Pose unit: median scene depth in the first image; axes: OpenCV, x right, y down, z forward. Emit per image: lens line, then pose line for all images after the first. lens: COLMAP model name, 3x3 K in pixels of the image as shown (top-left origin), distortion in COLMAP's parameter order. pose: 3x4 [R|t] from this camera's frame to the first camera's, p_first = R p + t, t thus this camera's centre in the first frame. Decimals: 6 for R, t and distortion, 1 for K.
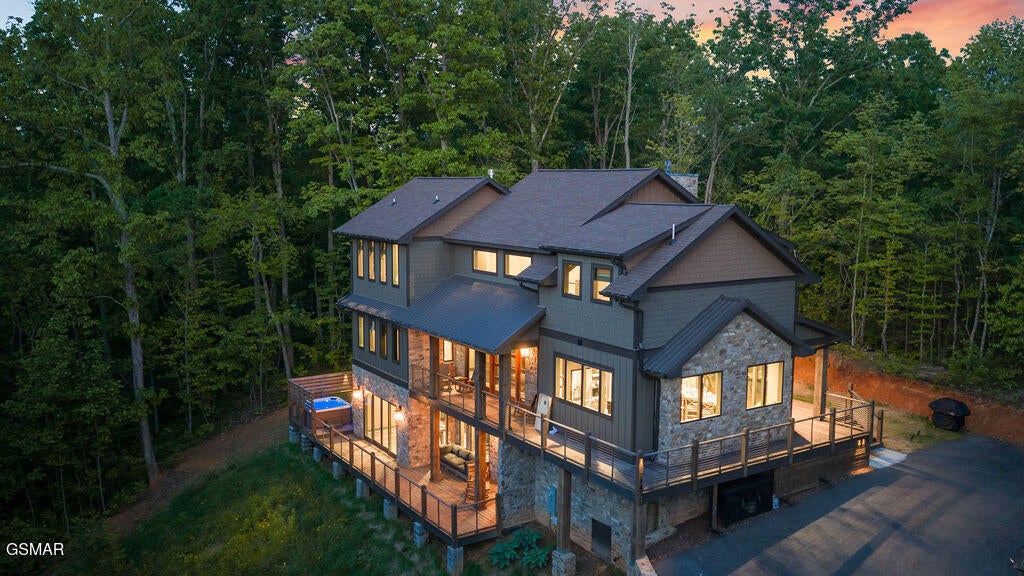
lens RADIAL K [[850.6, 0, 512.3], [0, 850.6, 286.2], [0, 0, 1]] dist [0.016604, -0.036835]
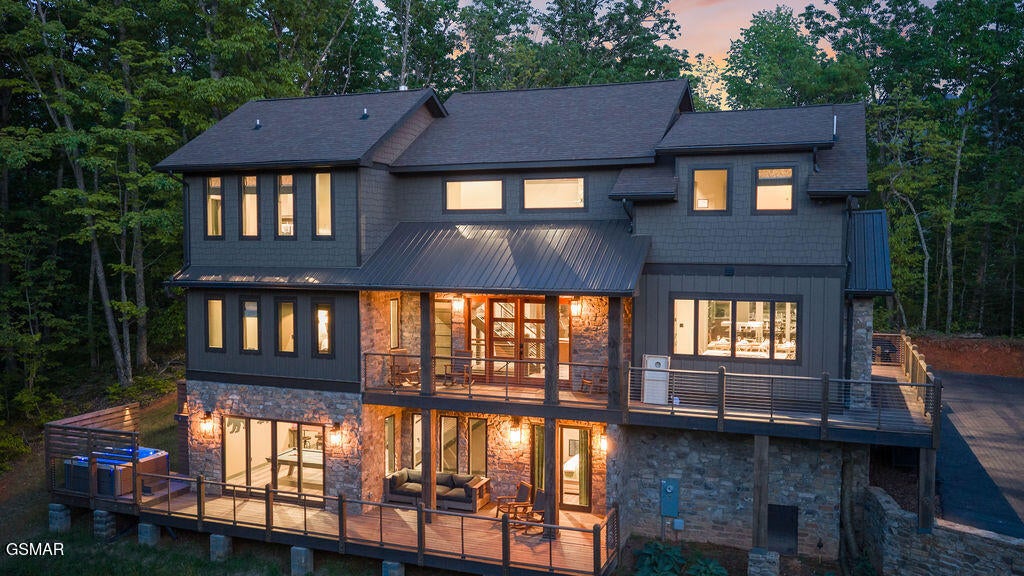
lens RADIAL K [[850.6, 0, 513.5], [0, 850.6, 294.5], [0, 0, 1]] dist [0.016604, -0.036835]
pose [[0.811635, -0.037035, 0.582989, -0.500197], [0.072375, 0.996674, -0.037447, 0.097548], [-0.579664, 0.072587, 0.811616, 0.484957]]
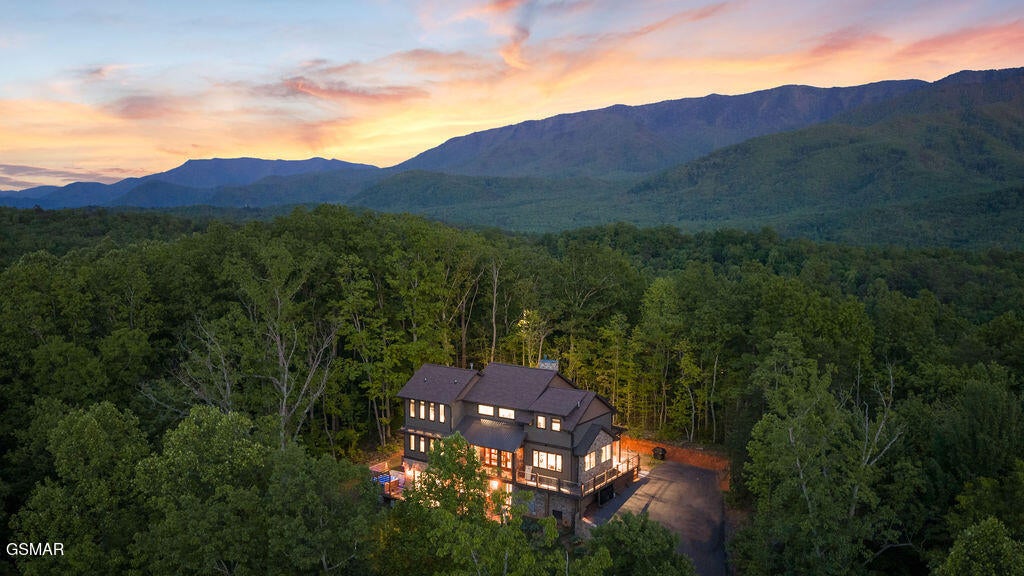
lens RADIAL K [[850.6, 0, 514.0], [0, 850.6, 277.3], [0, 0, 1]] dist [0.016604, -0.036835]
pose [[0.926065, -0.036231, 0.375622, -0.987020], [0.050650, 0.998307, -0.028581, -0.385672], [-0.373951, 0.045493, 0.926332, -1.461945]]
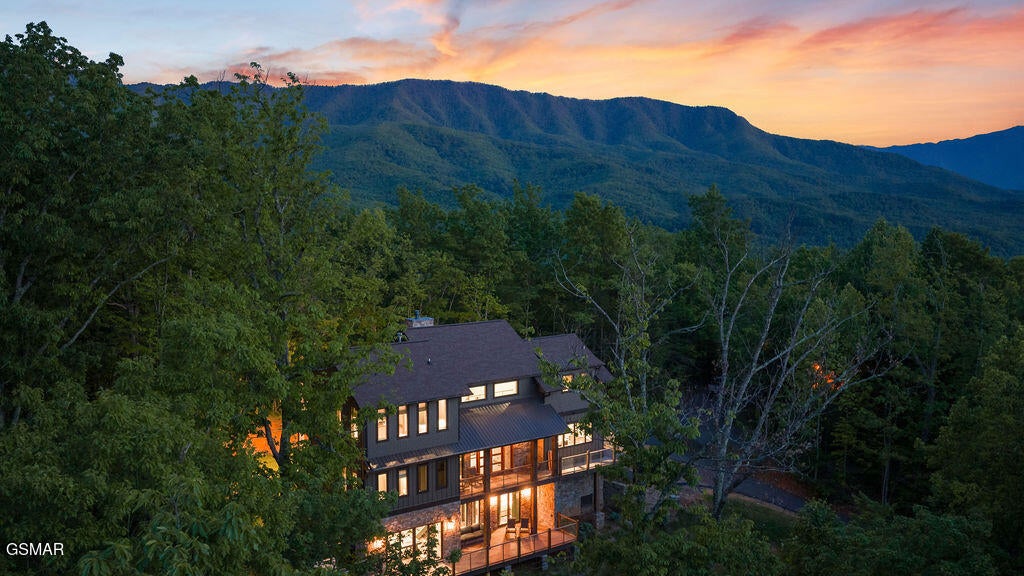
lens RADIAL K [[850.6, 0, 514.3], [0, 850.6, 290.4], [0, 0, 1]] dist [0.016604, -0.036835]
pose [[-0.039088, -0.101216, 0.994096, -1.792627], [0.119711, 0.987217, 0.105223, -0.425926], [-0.992039, 0.123117, -0.026472, 1.118359]]
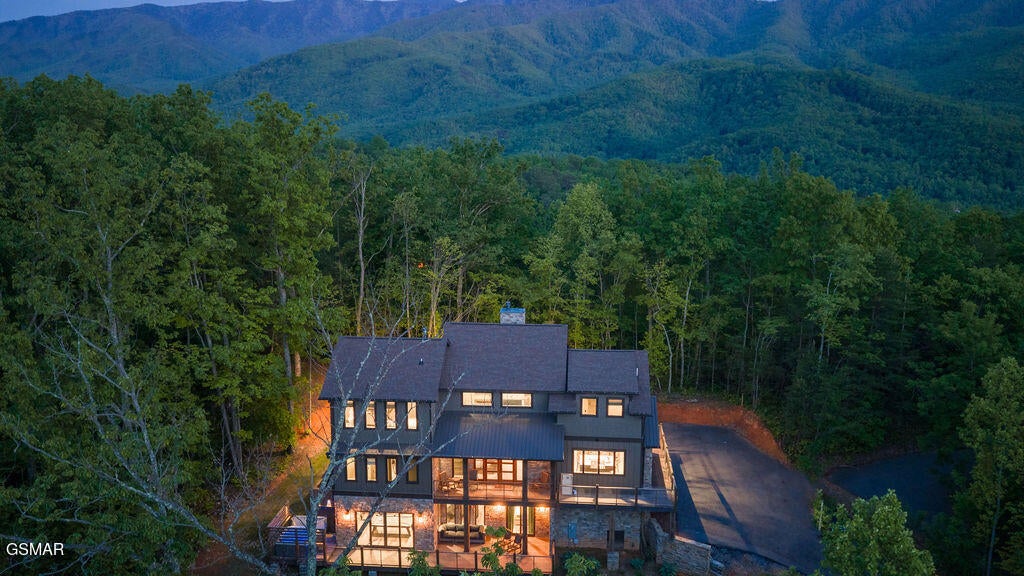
lens RADIAL K [[850.6, 0, 518.9], [0, 850.6, 287.3], [0, 0, 1]] dist [0.016604, -0.036835]
pose [[0.617587, -0.155478, 0.770982, -1.317695], [0.097554, 0.987839, 0.121065, -0.471602], [-0.780429, 0.000445, 0.625244, 0.004203]]
